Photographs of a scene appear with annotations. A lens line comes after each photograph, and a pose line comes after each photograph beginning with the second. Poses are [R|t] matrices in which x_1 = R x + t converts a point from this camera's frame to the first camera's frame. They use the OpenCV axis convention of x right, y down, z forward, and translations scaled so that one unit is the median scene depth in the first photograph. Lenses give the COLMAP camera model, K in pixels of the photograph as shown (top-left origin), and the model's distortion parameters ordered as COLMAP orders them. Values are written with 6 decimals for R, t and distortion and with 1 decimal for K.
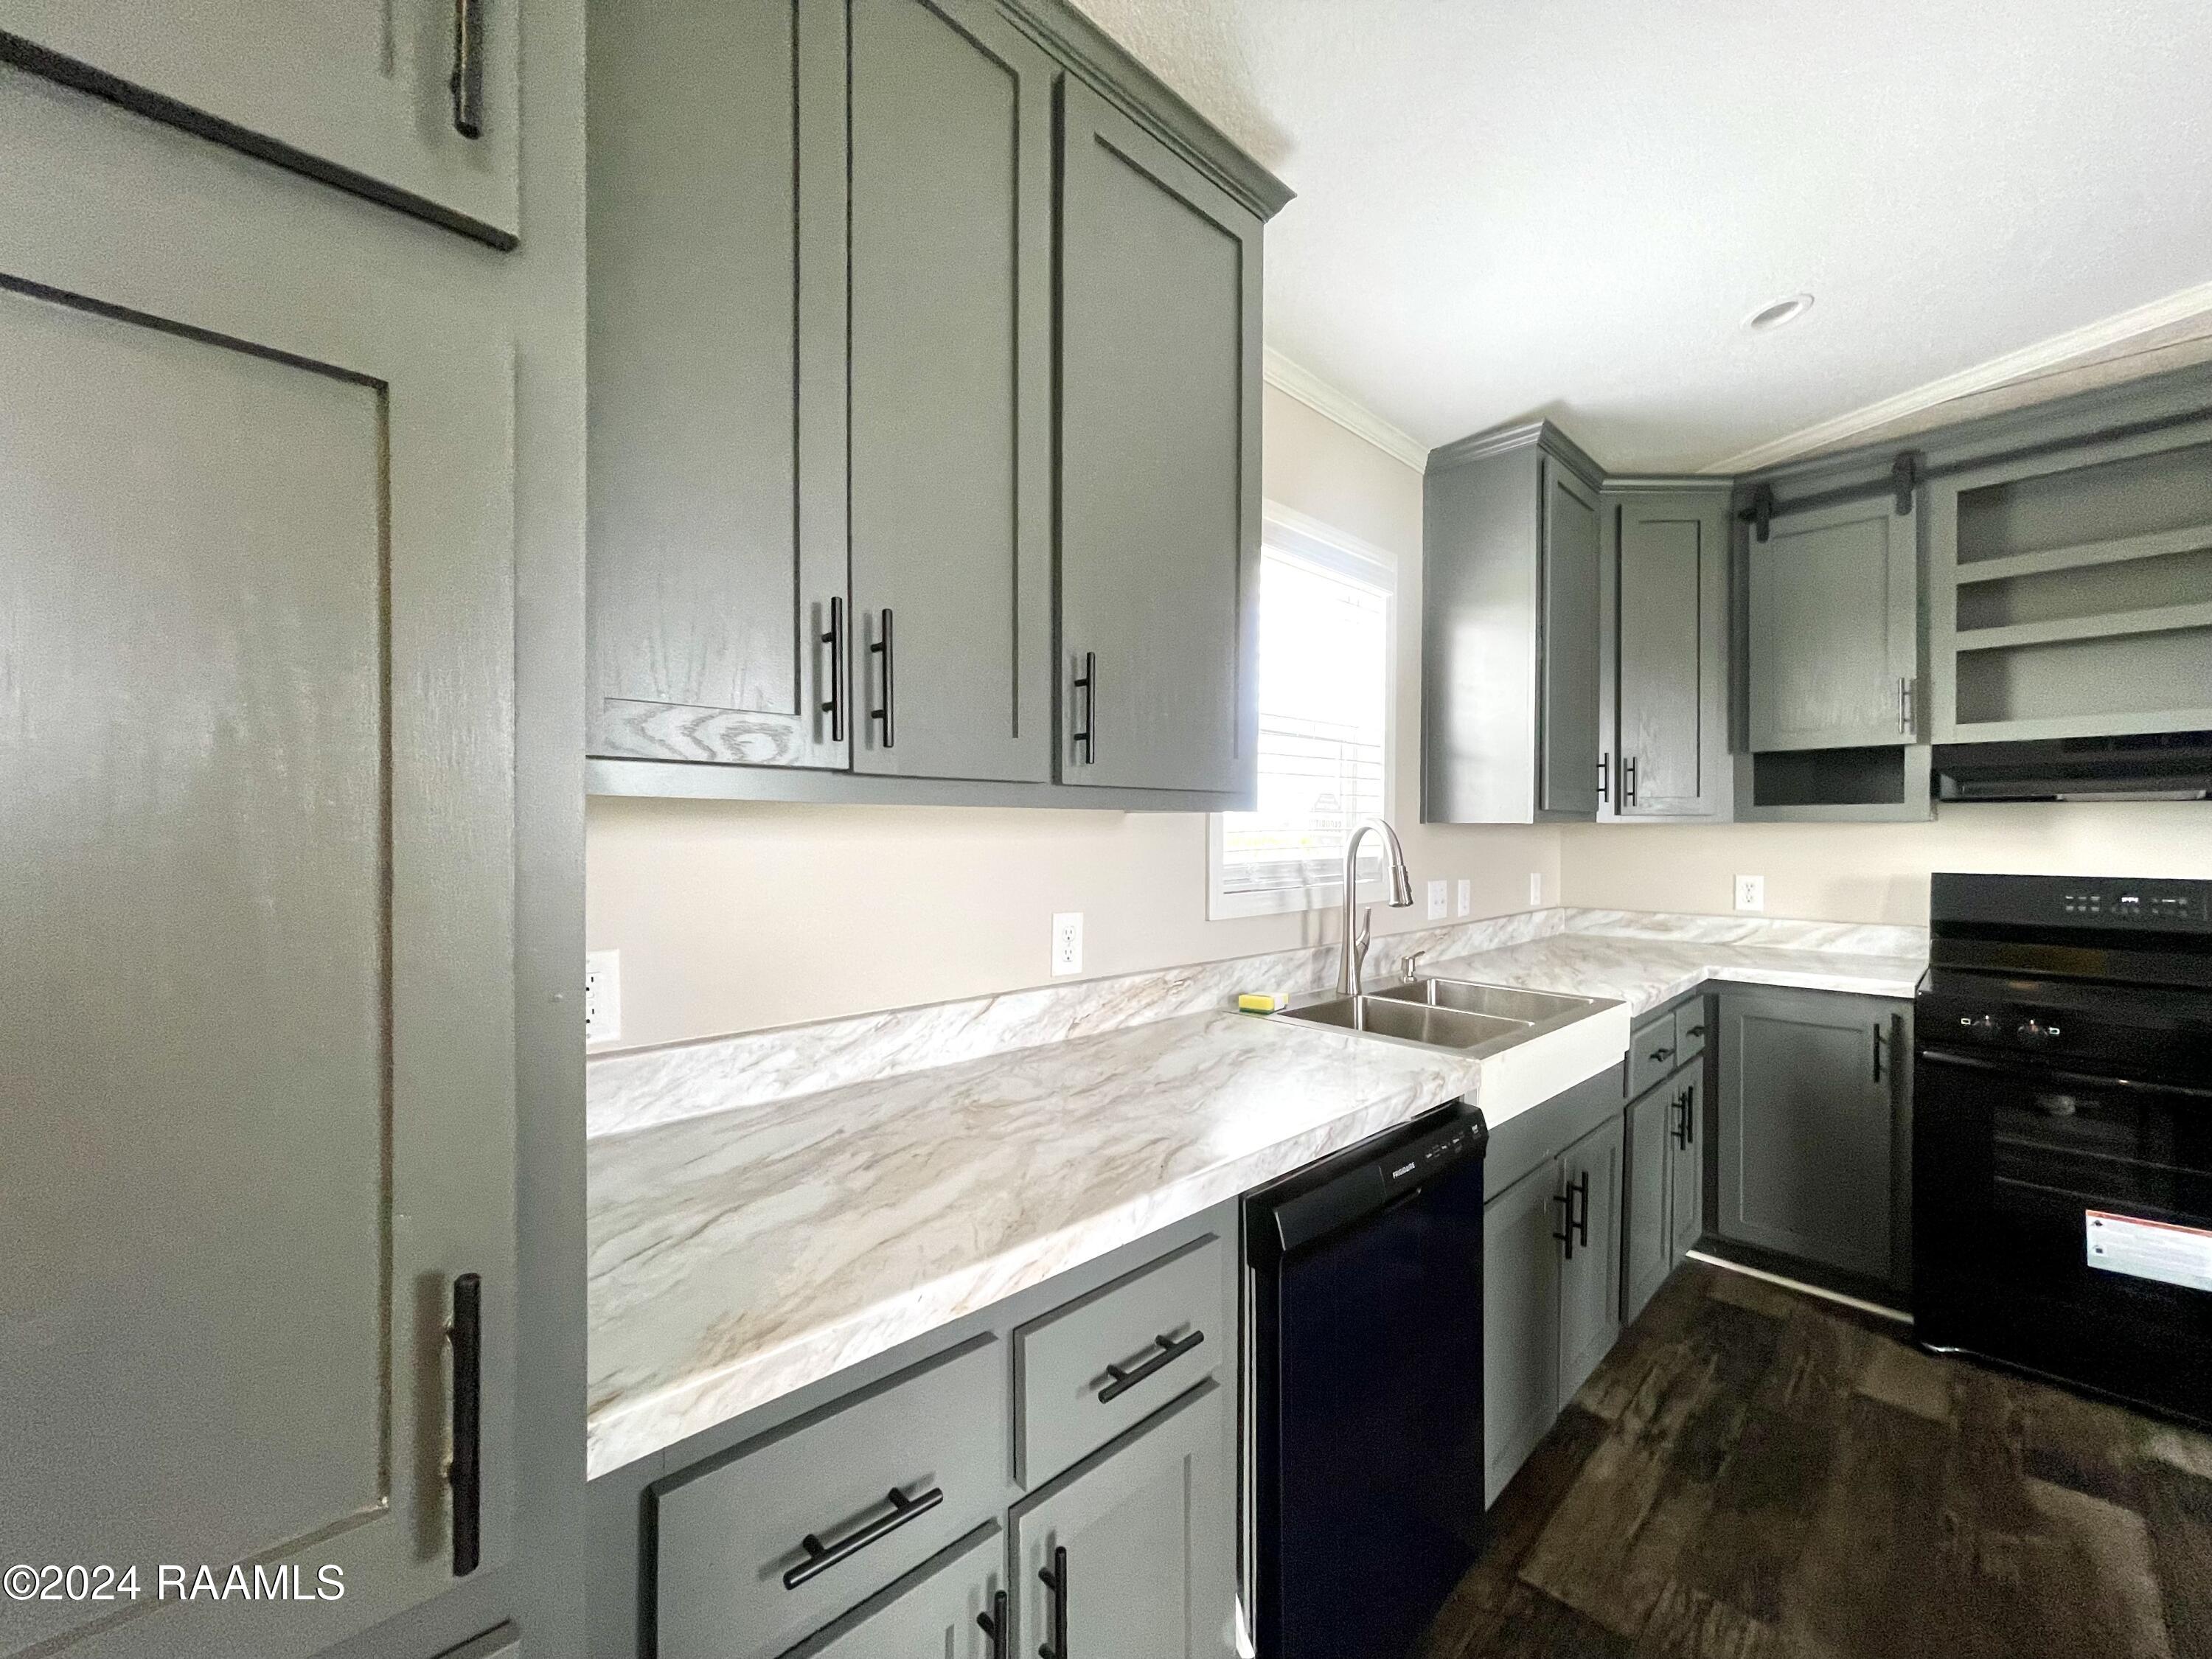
lens RADIAL K [[890.0, 0, 1083.8], [0, 890.0, 843.2], [0, 0, 1]] dist [-0.002881, 0.000050]
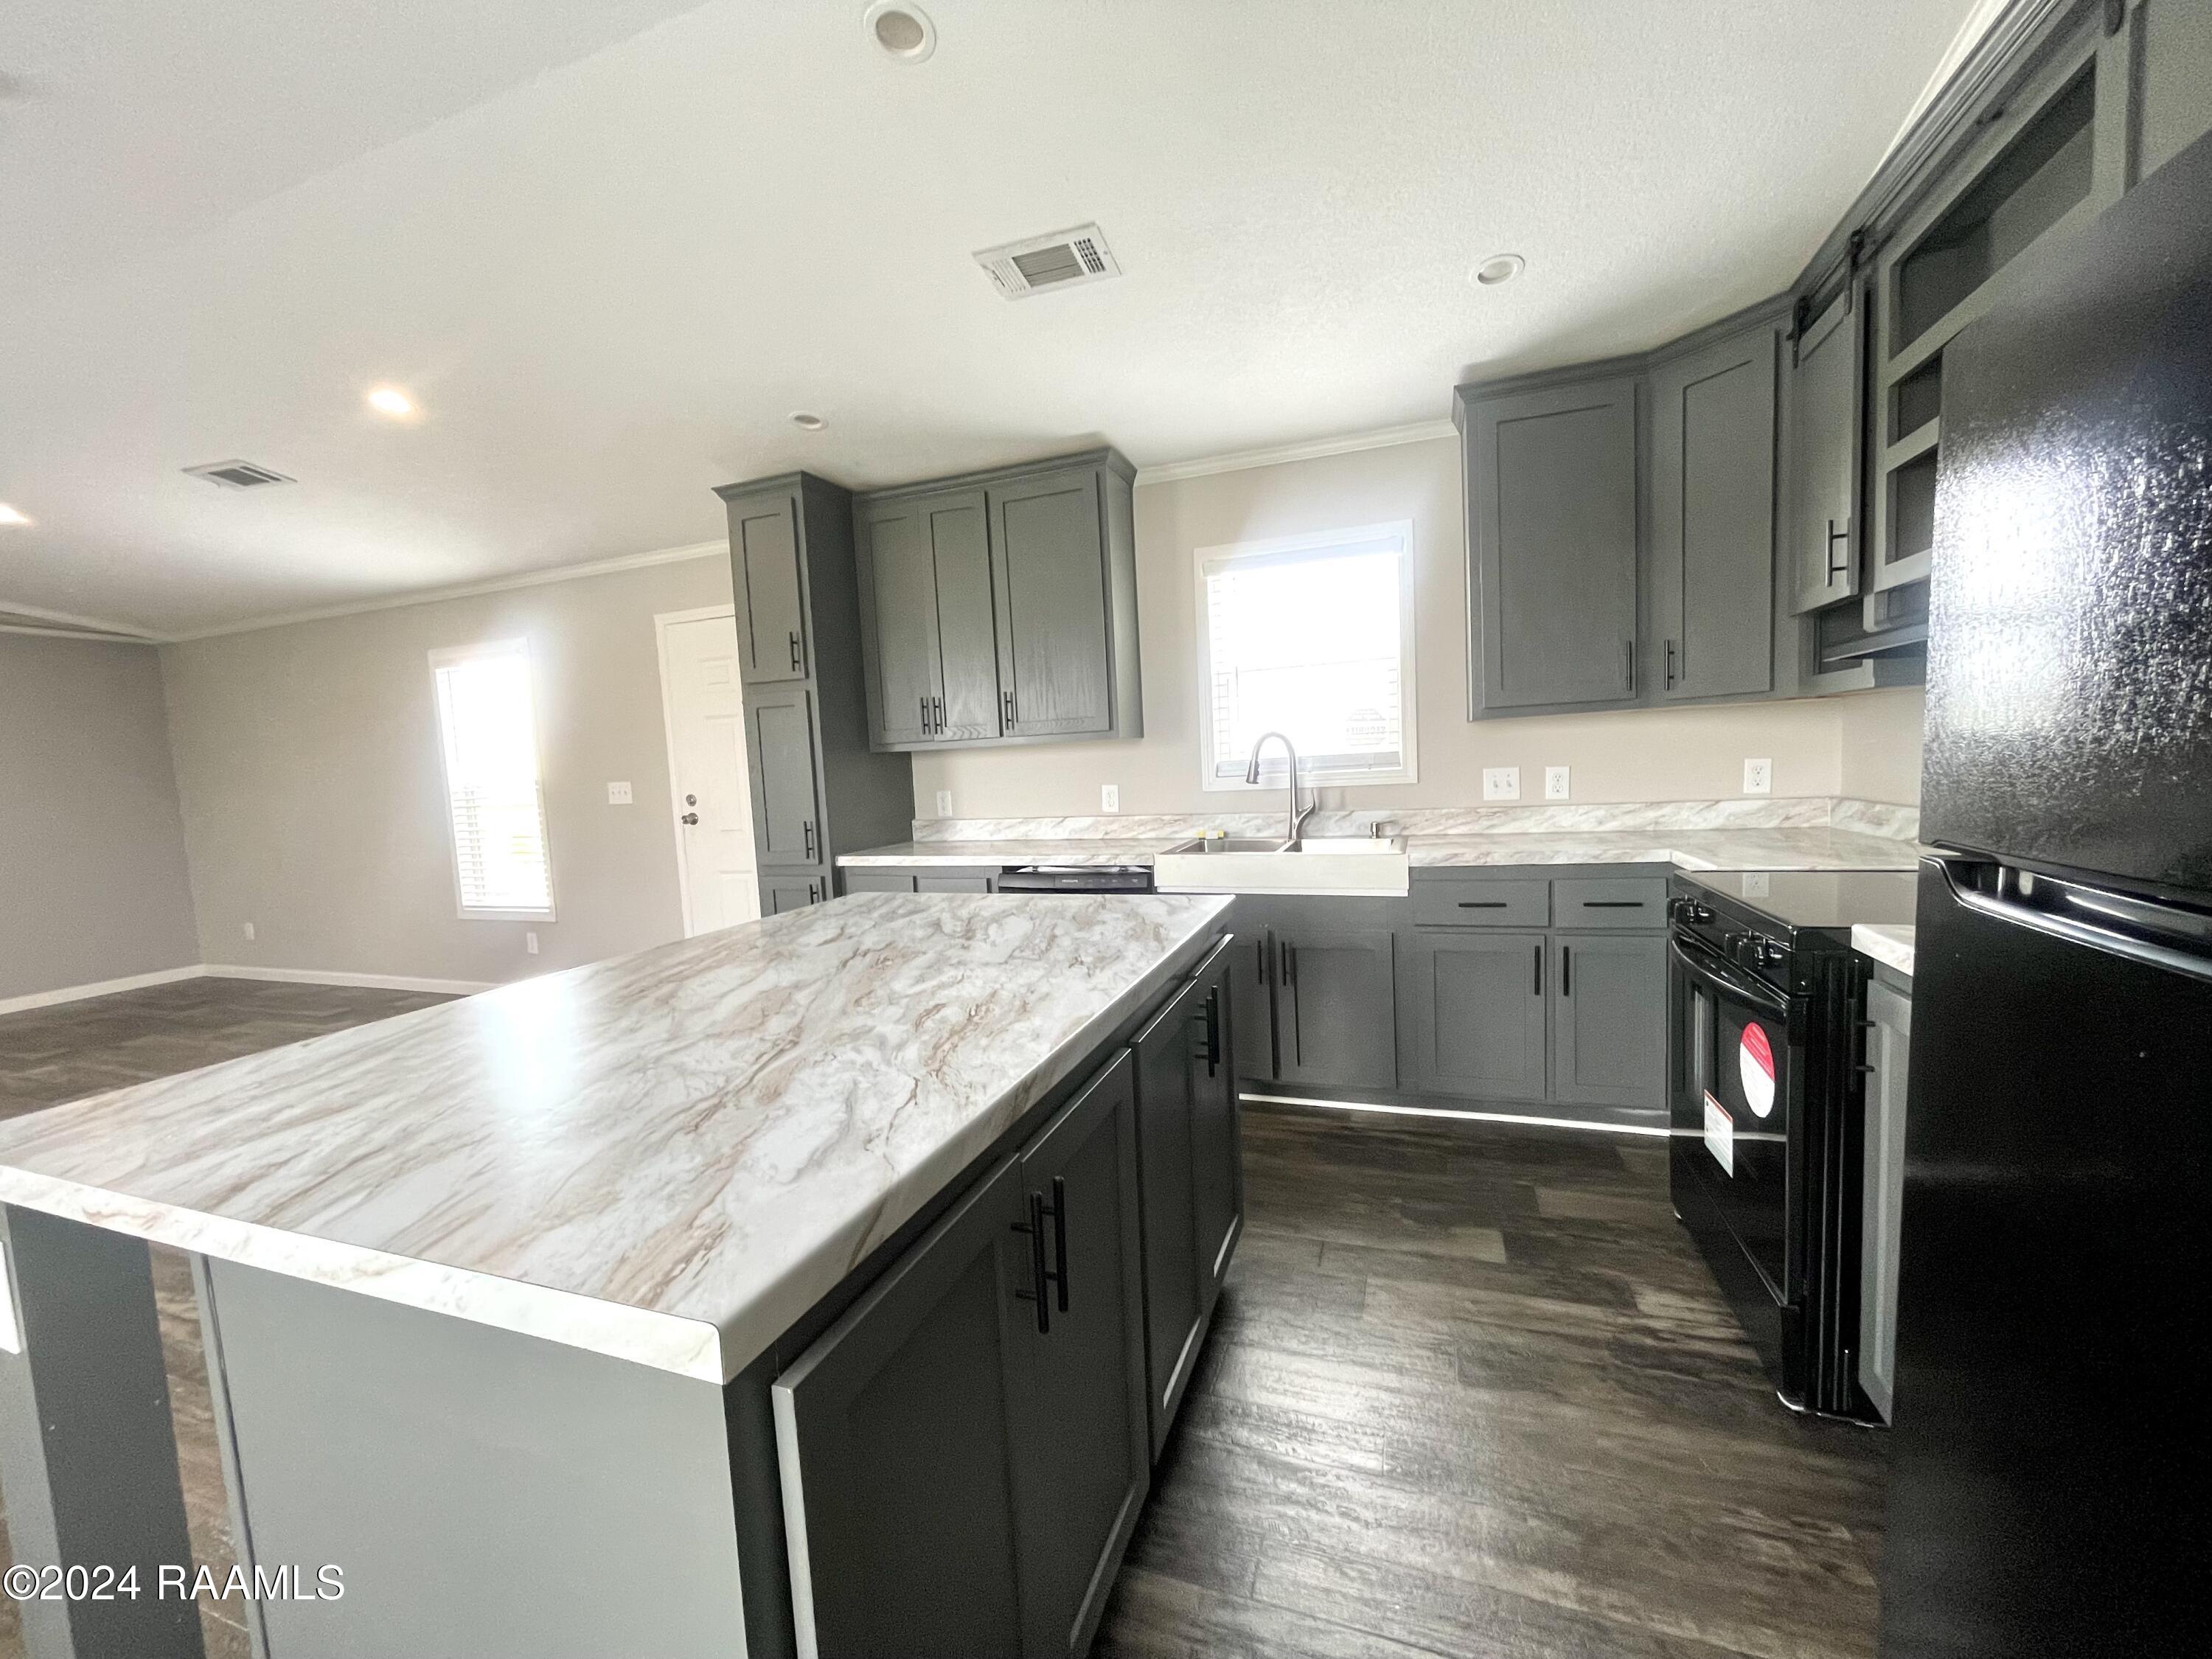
lens RADIAL K [[890.0, 0, 1086.8], [0, 890.0, 821.7], [0, 0, 1]] dist [-0.002881, 0.000050]
pose [[0.420452, 0.039422, -0.906458, 1.385786], [0.039586, 0.997307, 0.061734, 0.020043], [0.906451, -0.061839, 0.417759, -0.005793]]
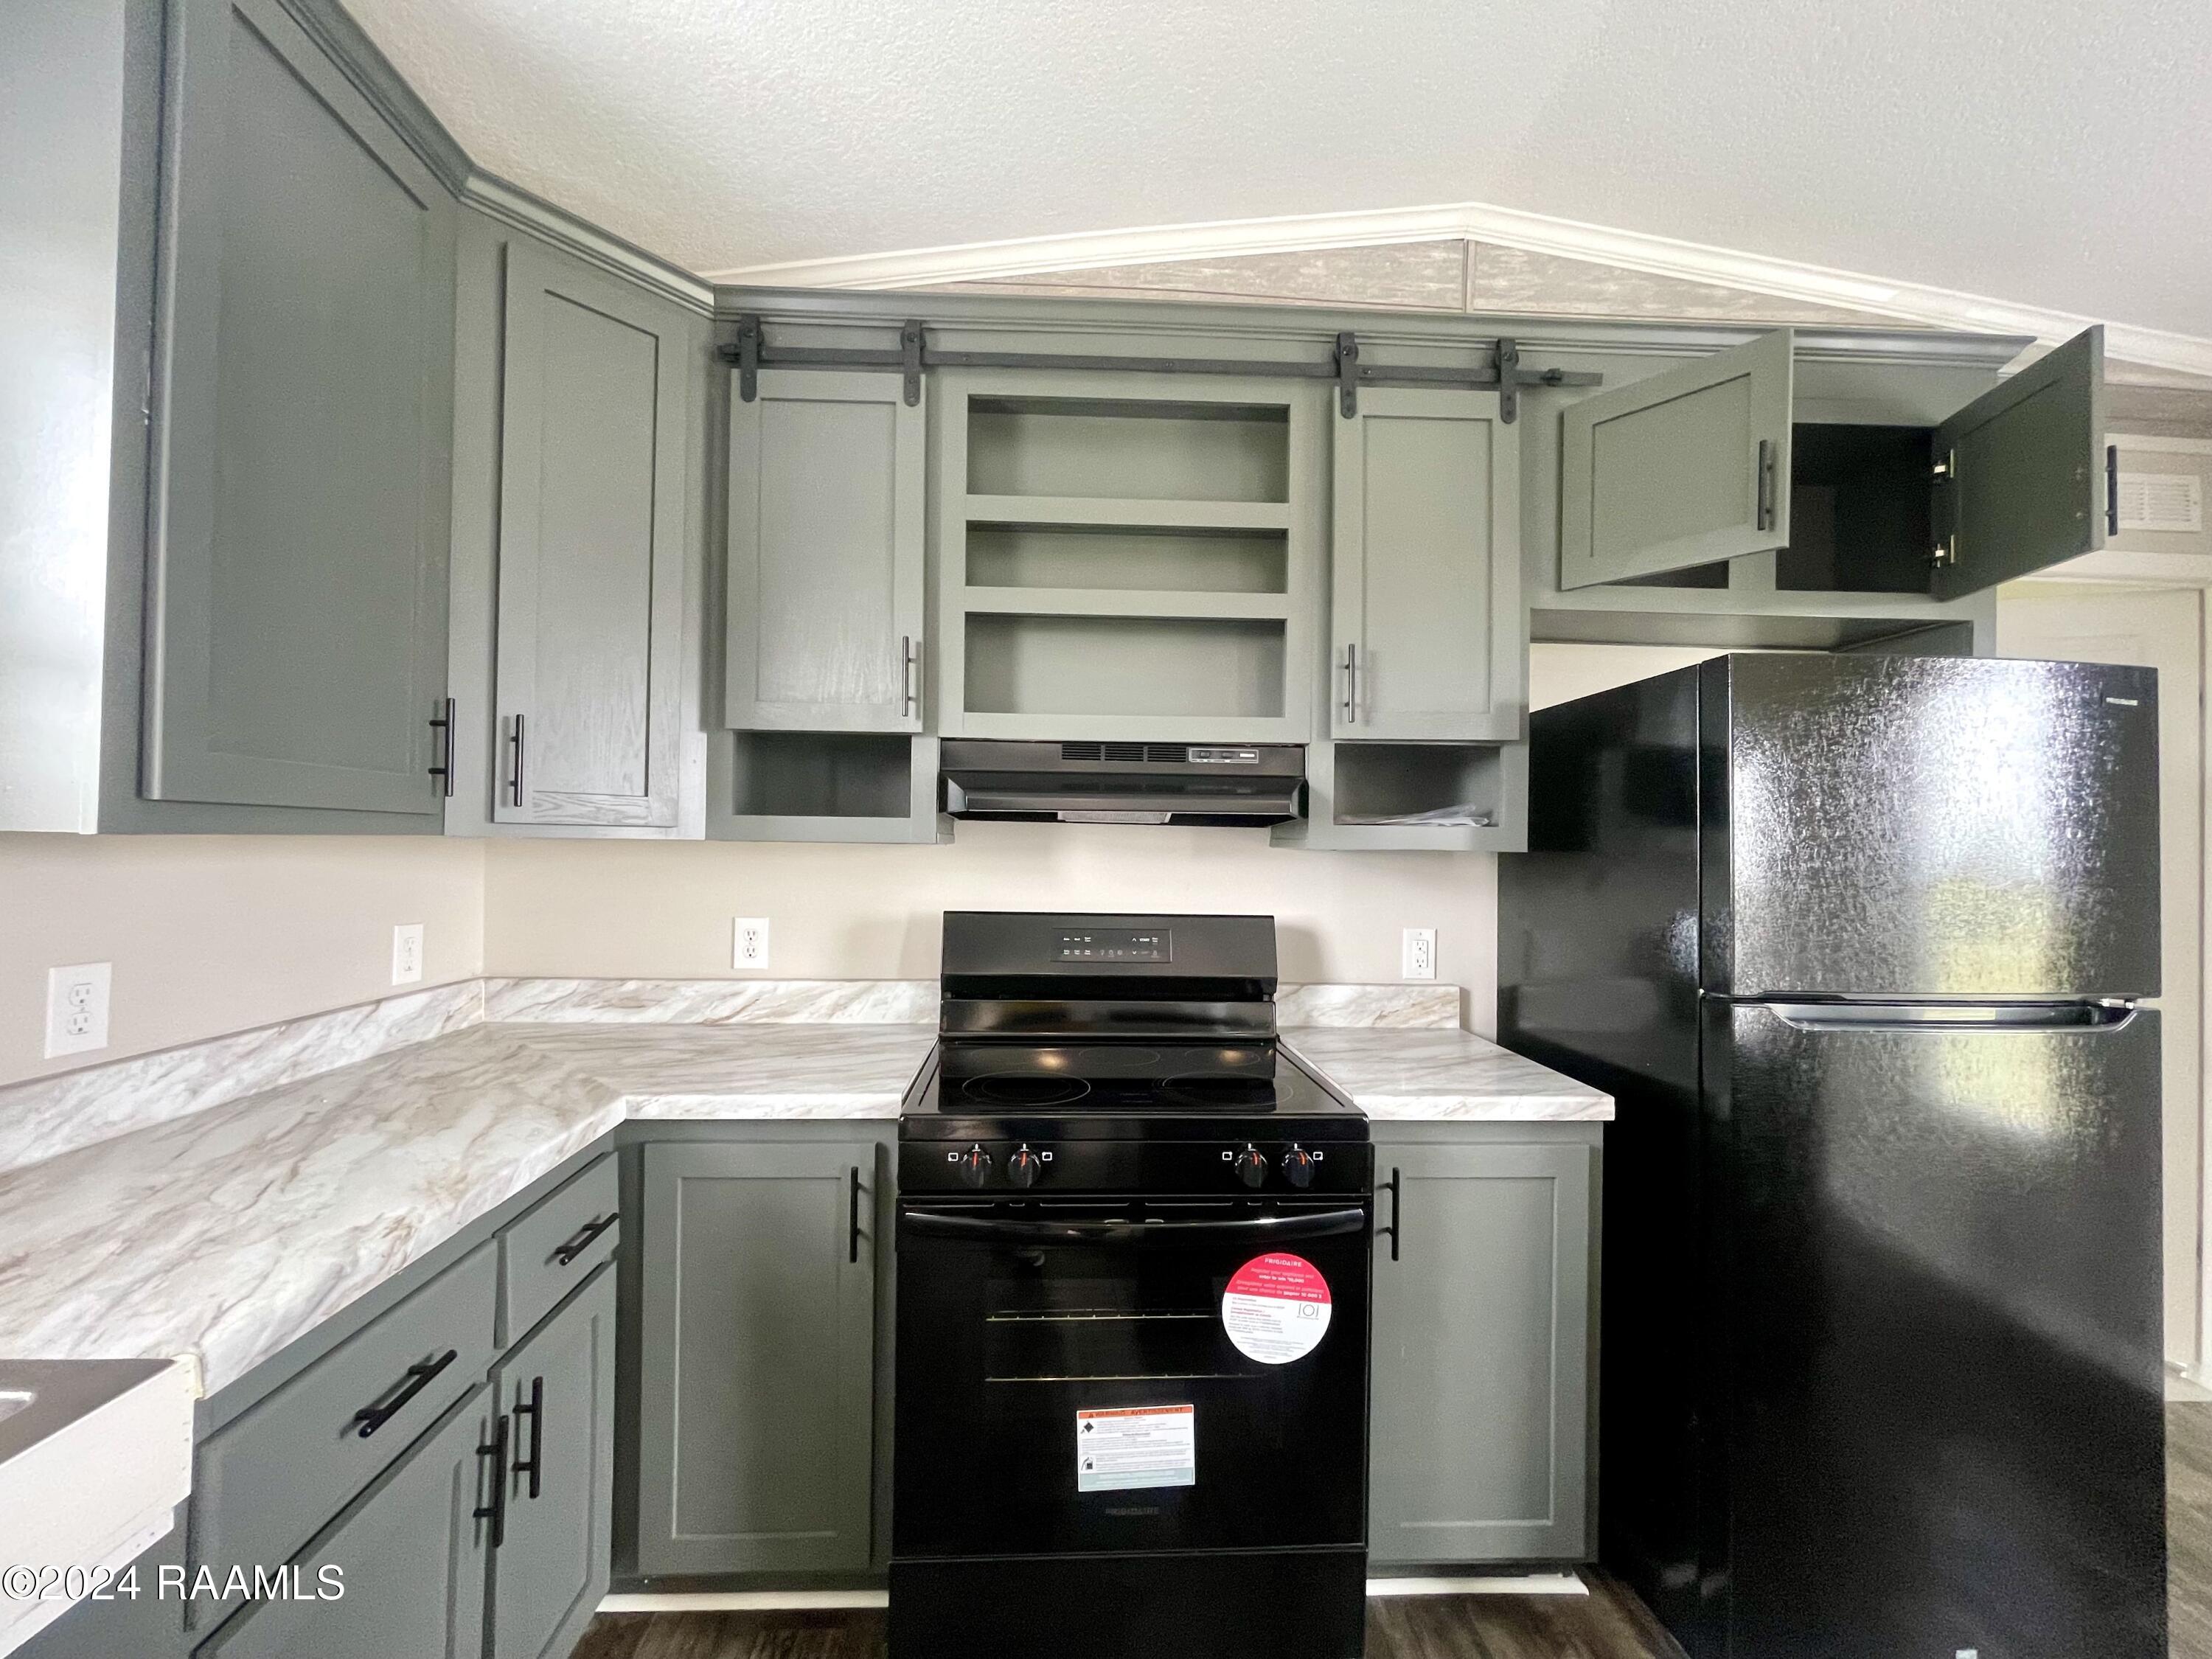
lens RADIAL K [[890.0, 0, 1086.1], [0, 890.0, 836.3], [0, 0, 1]] dist [-0.002881, 0.000050]
pose [[0.659448, 0.020974, 0.751458, 0.493675], [-0.008302, 0.999753, -0.020619, -0.016946], [-0.751705, 0.007359, 0.659459, 0.435672]]
